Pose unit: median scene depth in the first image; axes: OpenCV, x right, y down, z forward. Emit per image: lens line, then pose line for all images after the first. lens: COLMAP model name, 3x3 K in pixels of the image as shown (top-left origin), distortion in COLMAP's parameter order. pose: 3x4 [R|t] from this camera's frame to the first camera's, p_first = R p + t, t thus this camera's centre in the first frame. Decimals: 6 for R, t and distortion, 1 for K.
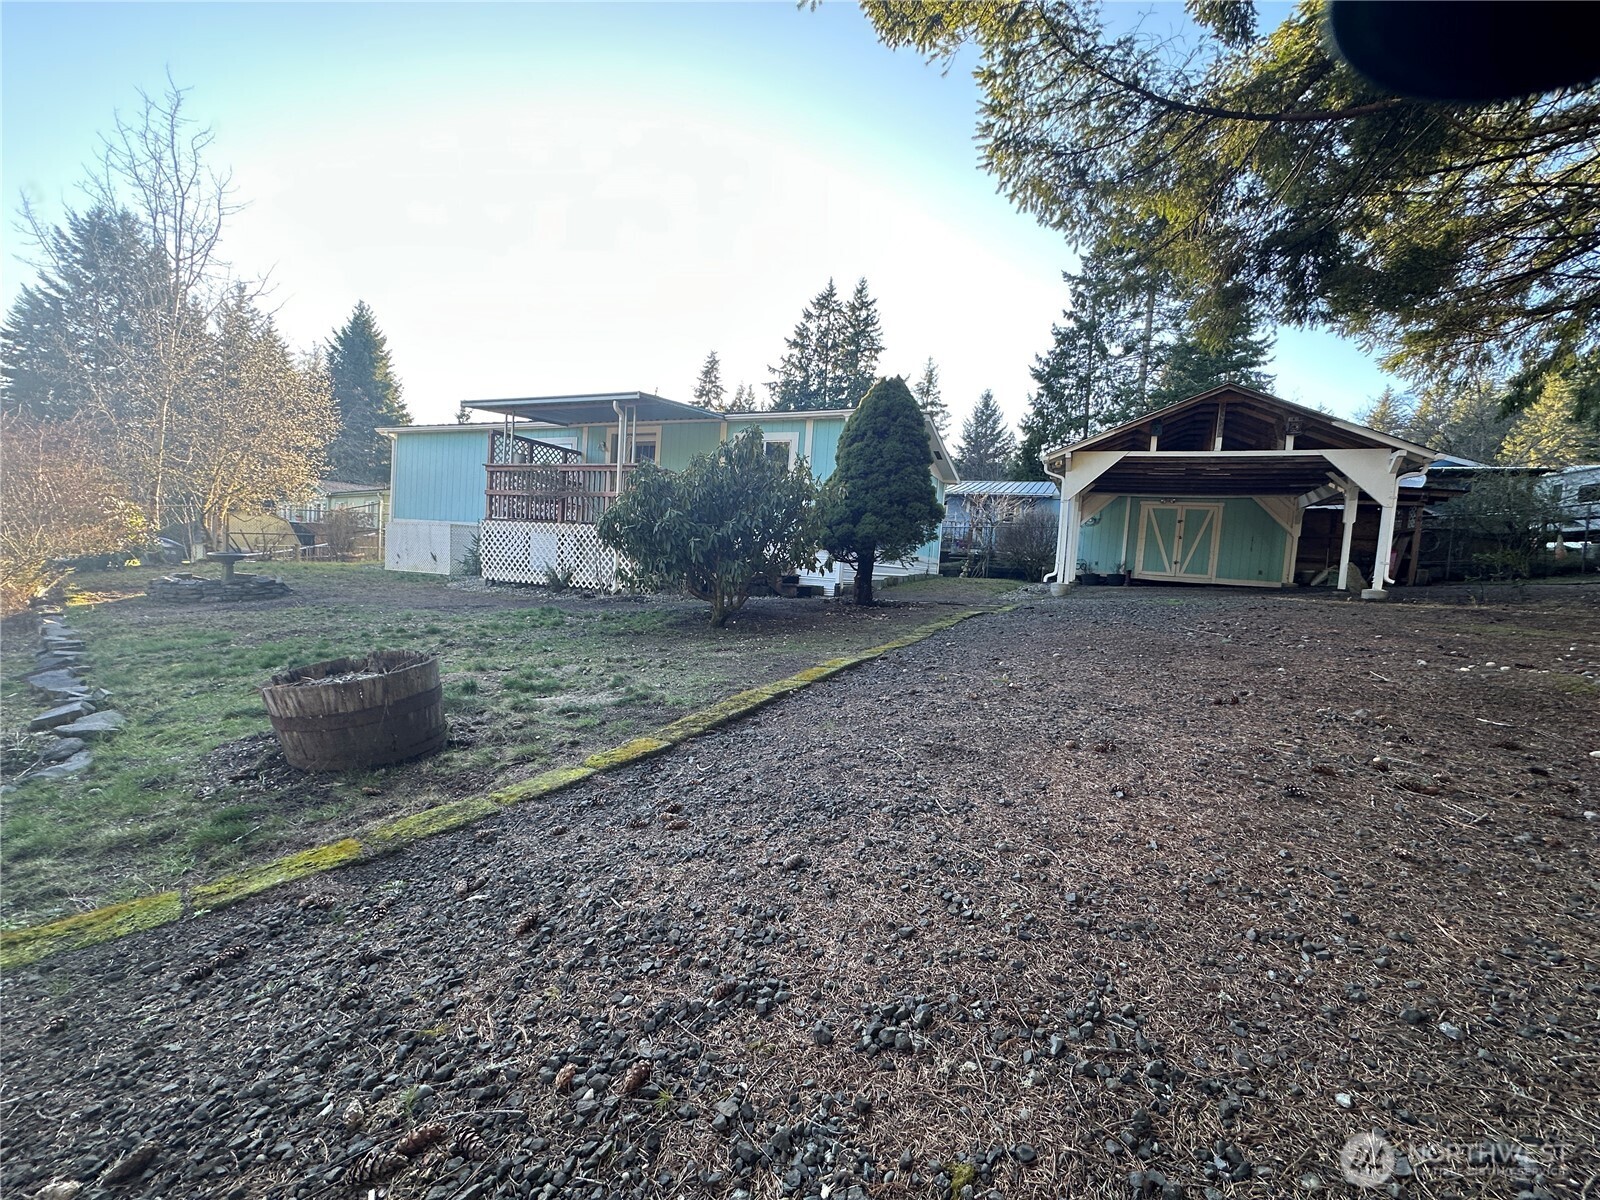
lens RADIAL K [[629.4, 0, 800.0], [0, 629.4, 600.0], [0, 0, 1]] dist [0.000944, 0.000206]
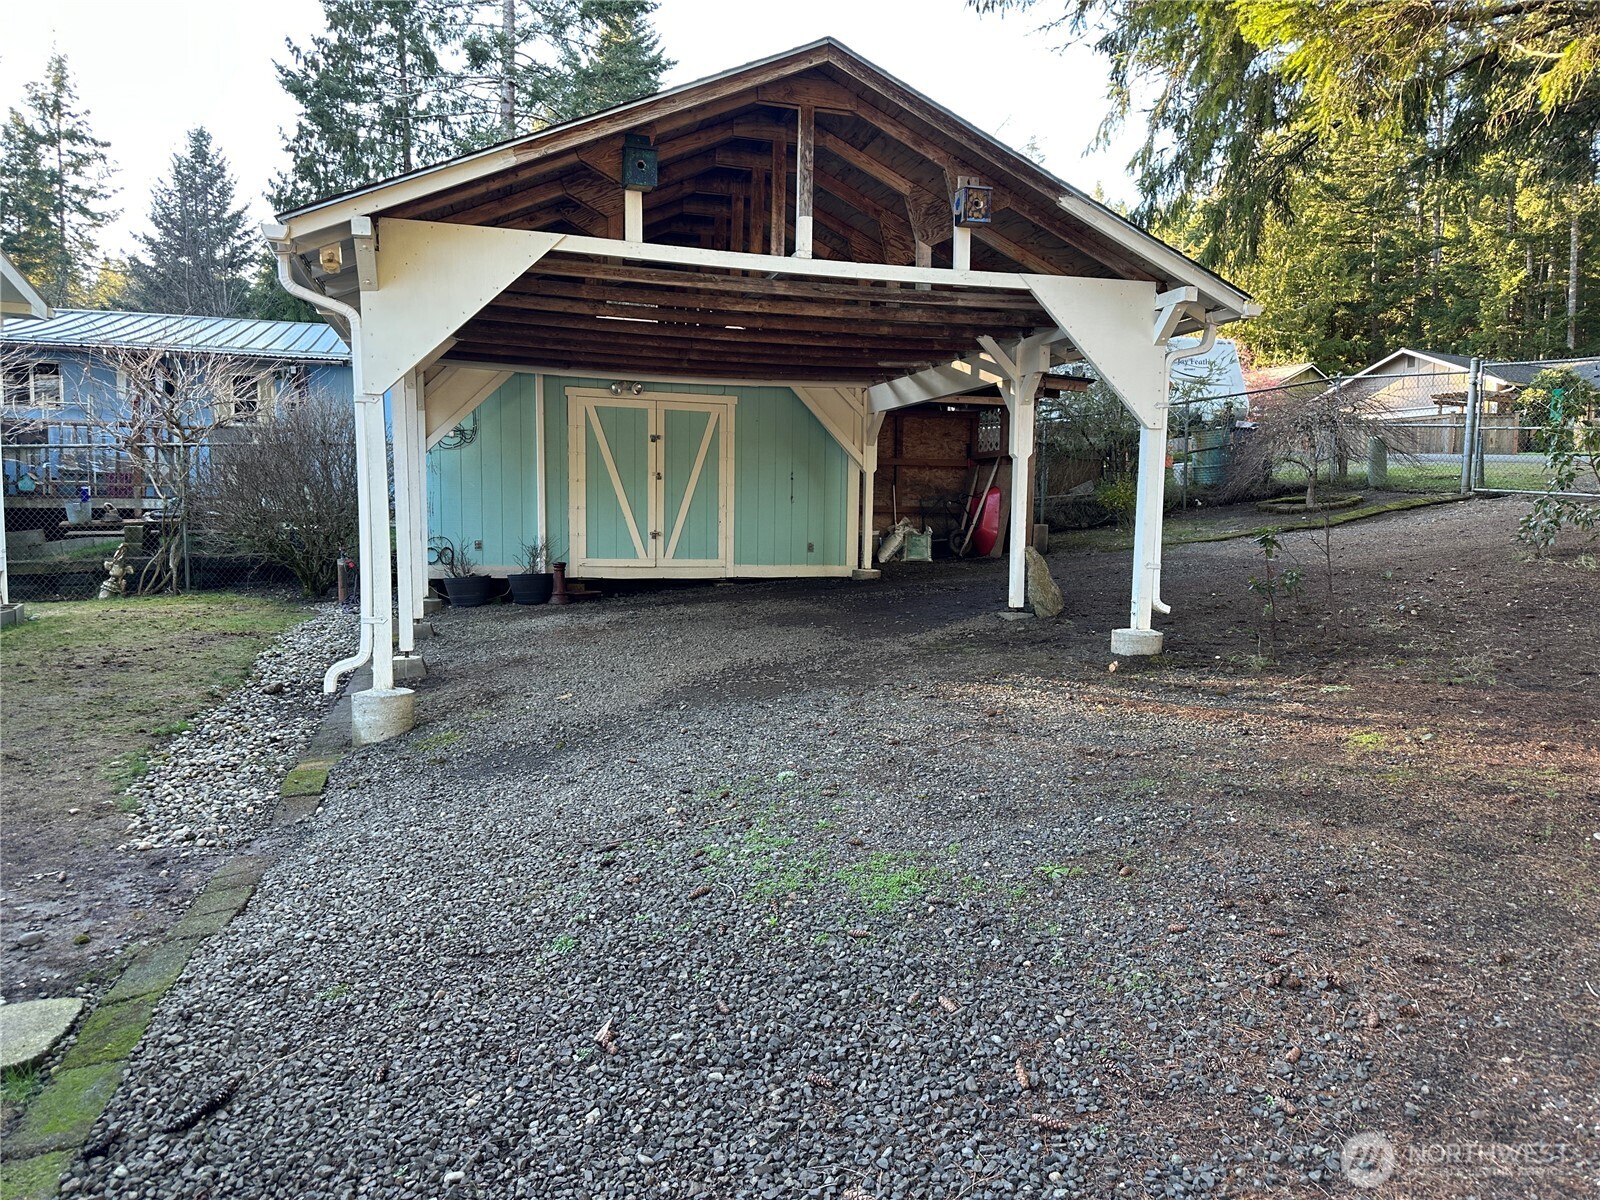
lens RADIAL K [[1117.0, 0, 800.0], [0, 1117.0, 600.0], [0, 0, 1]] dist [0.104556, -0.133823]
pose [[0.741008, -0.110380, 0.662362, 0.068937], [0.076336, 0.993850, 0.080221, -0.029232], [-0.667143, -0.008883, 0.744877, 0.156221]]
